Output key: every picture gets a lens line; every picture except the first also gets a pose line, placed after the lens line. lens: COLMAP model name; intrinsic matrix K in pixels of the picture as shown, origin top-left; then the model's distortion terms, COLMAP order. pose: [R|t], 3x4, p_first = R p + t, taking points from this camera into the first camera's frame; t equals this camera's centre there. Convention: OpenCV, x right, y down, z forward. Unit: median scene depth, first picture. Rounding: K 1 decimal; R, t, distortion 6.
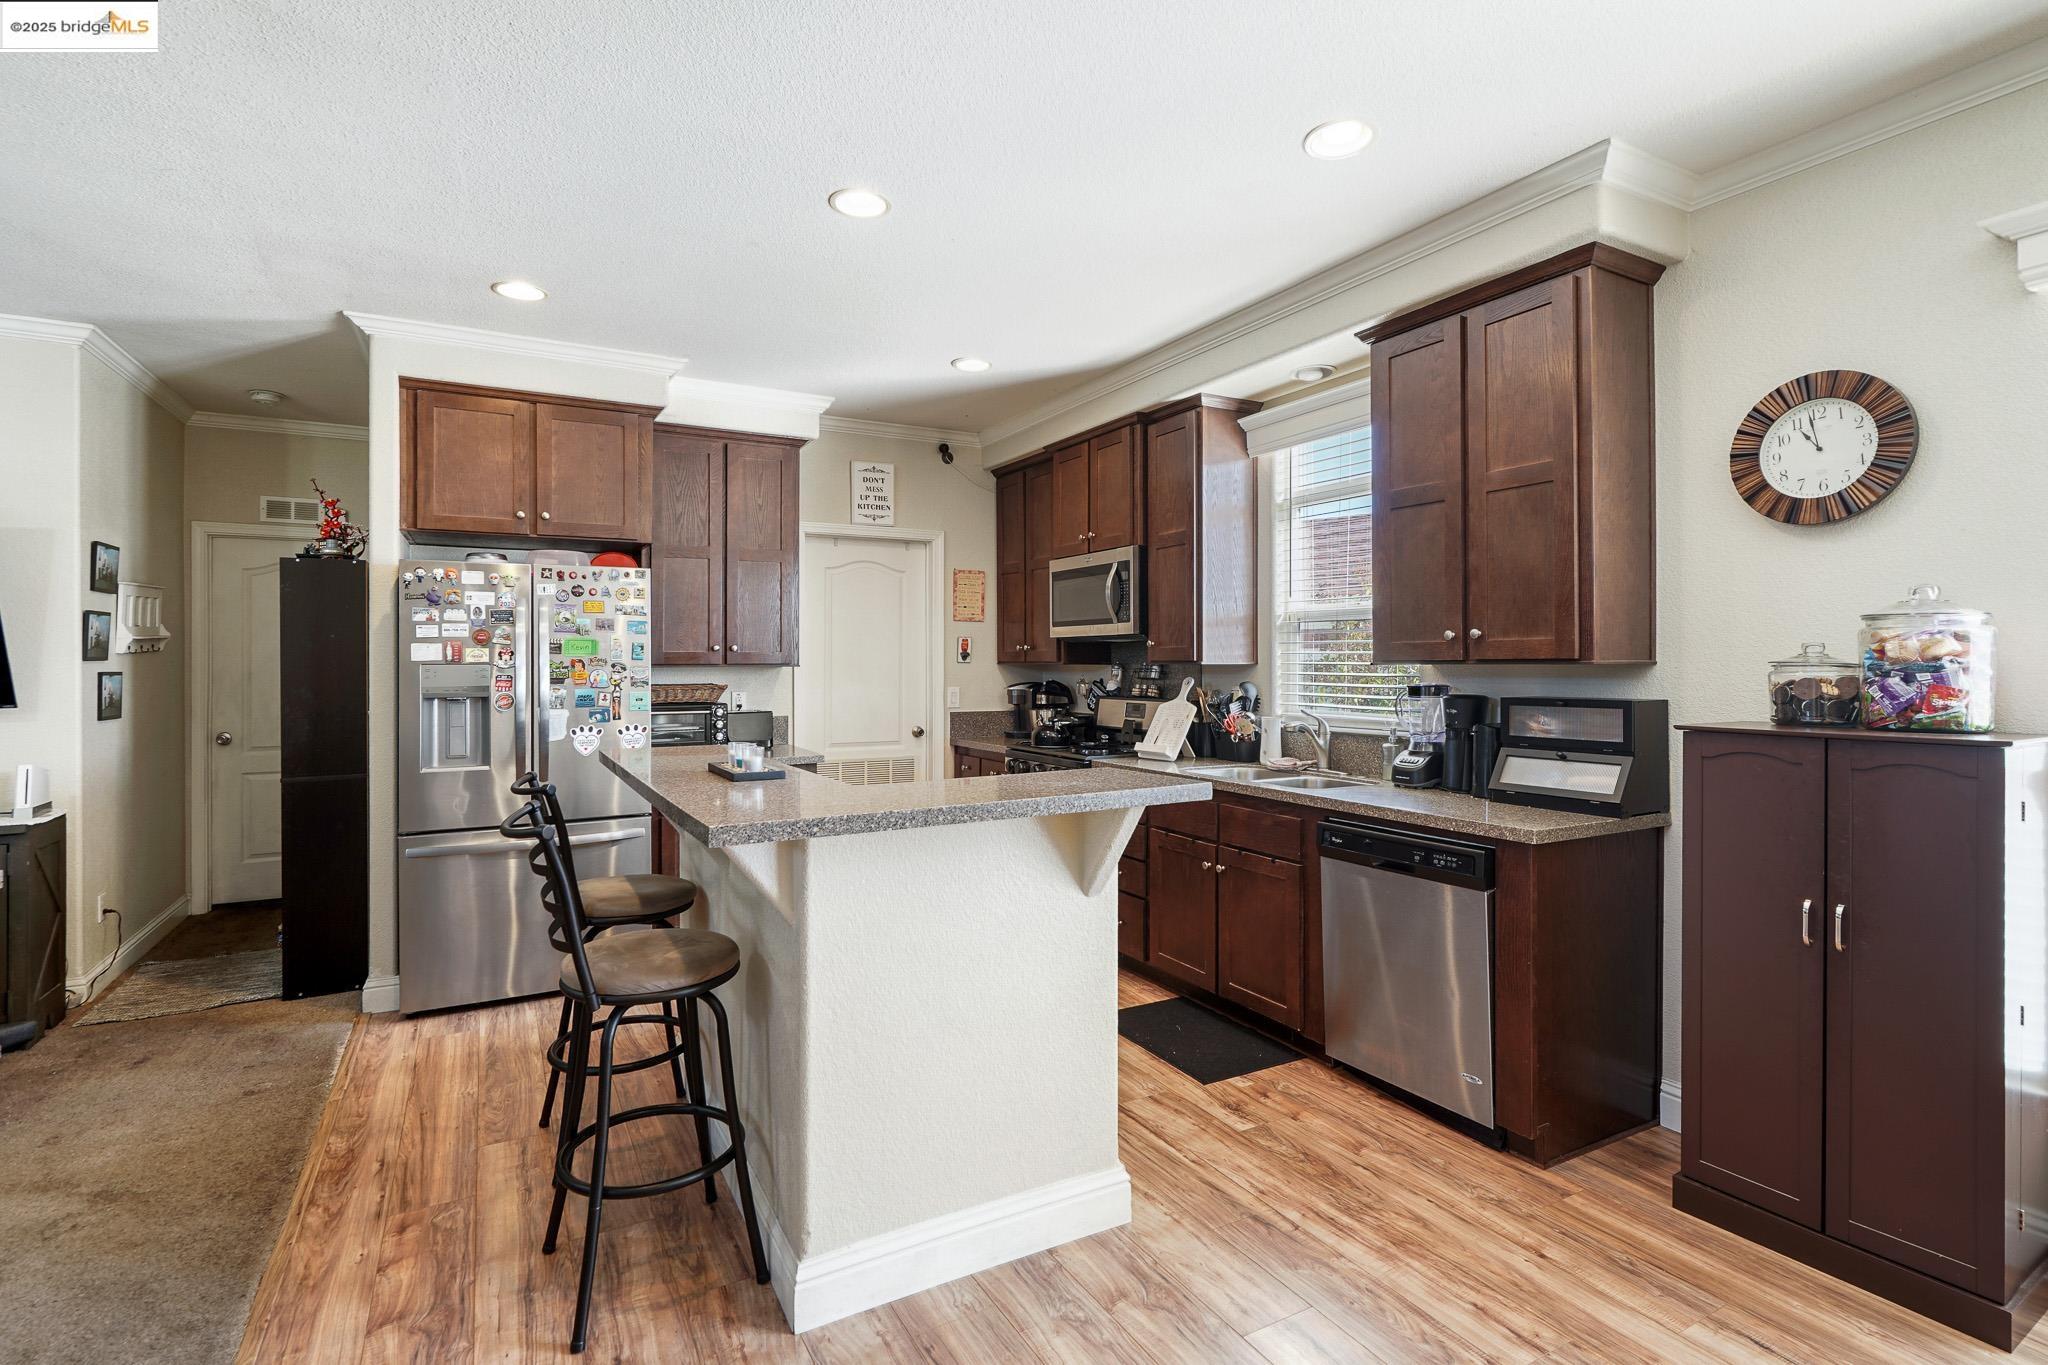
lens RADIAL K [[955.3, 0, 1006.1], [0, 955.3, 660.2], [0, 0, 1]] dist [-0.002529, 0.001521]
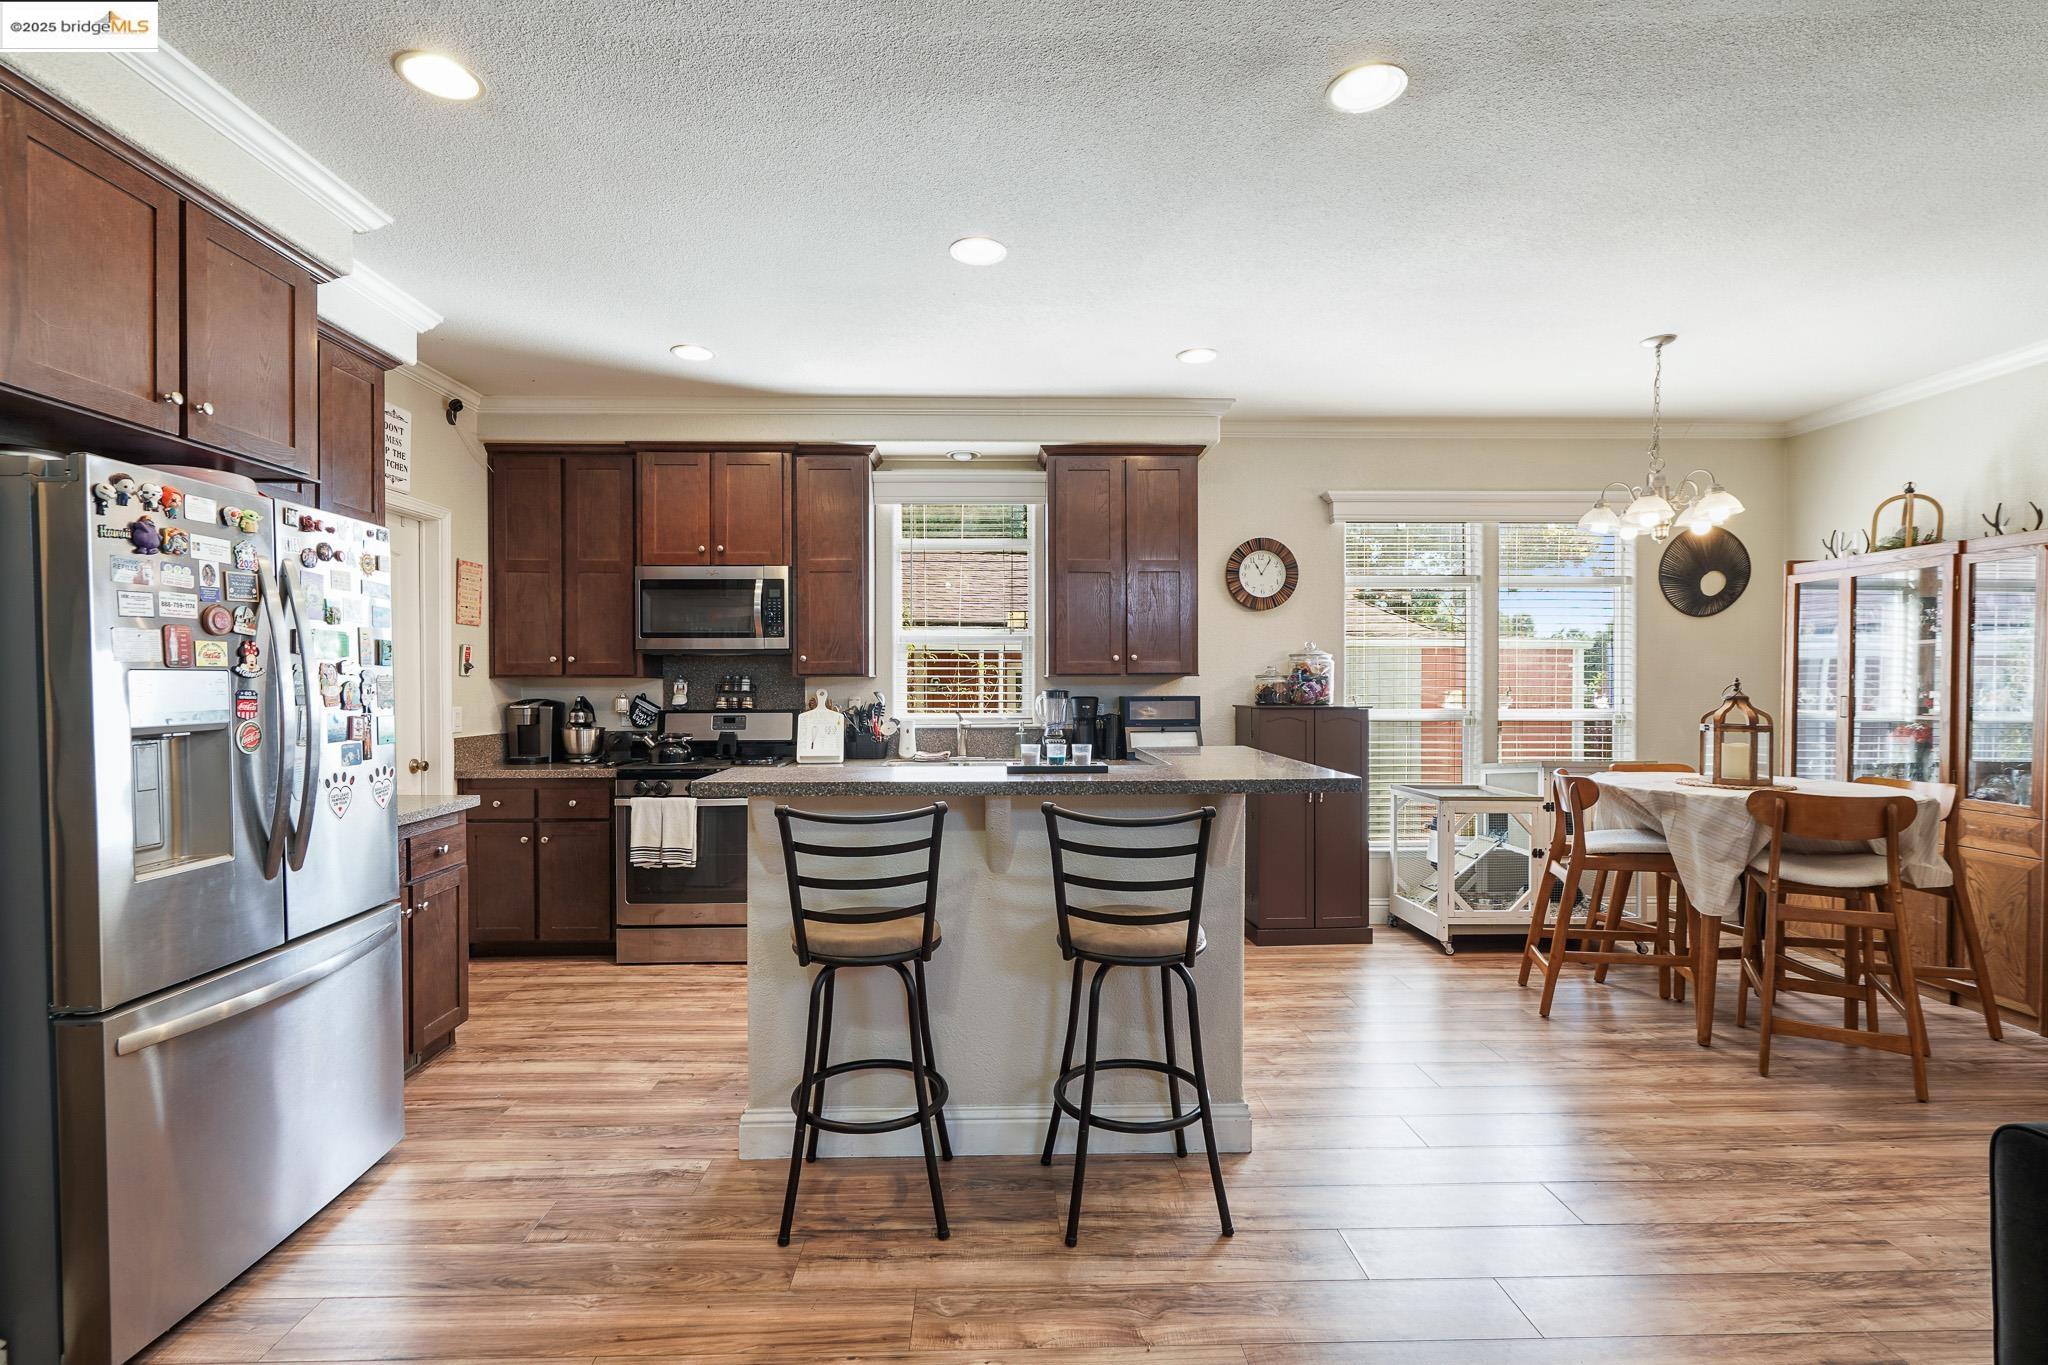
lens RADIAL K [[955.3, 0, 1007.1], [0, 955.3, 685.9], [0, 0, 1]] dist [-0.002529, 0.001521]
pose [[0.457504, -0.004115, 0.889198, -0.809810], [-0.000735, 0.999987, 0.005006, 0.009751], [-0.889207, -0.002944, 0.457495, 0.339943]]
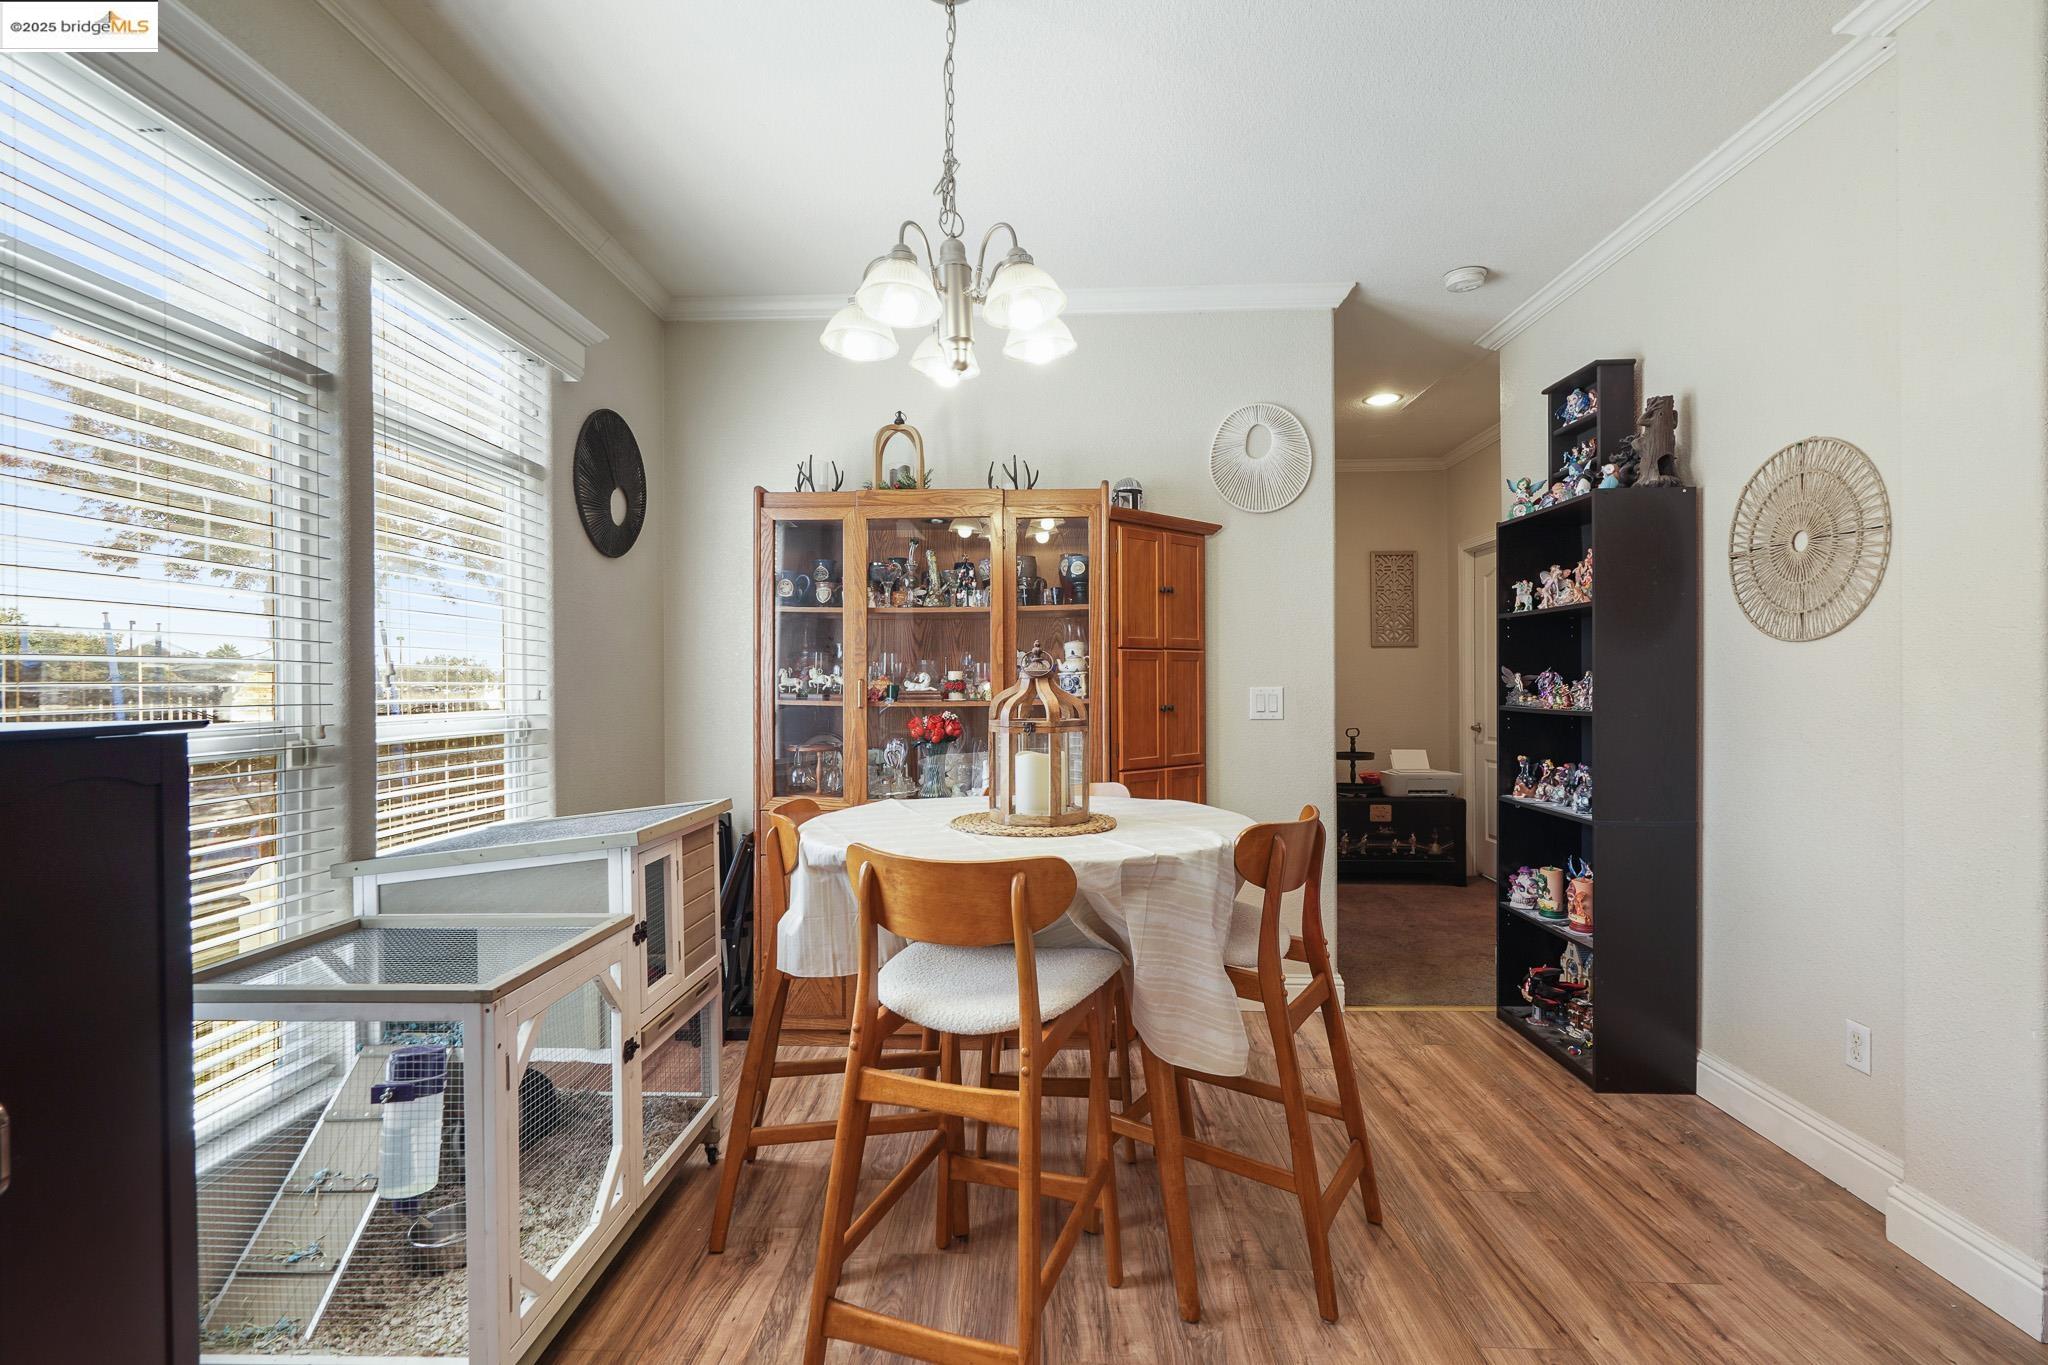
lens RADIAL K [[955.3, 0, 1014.9], [0, 955.3, 682.8], [0, 0, 1]] dist [-0.002529, 0.001521]
pose [[-0.860947, 0.005107, 0.508670, 0.114315], [0.006680, 0.999977, 0.001268, 0.030441], [-0.508652, 0.004490, -0.860961, 0.623892]]
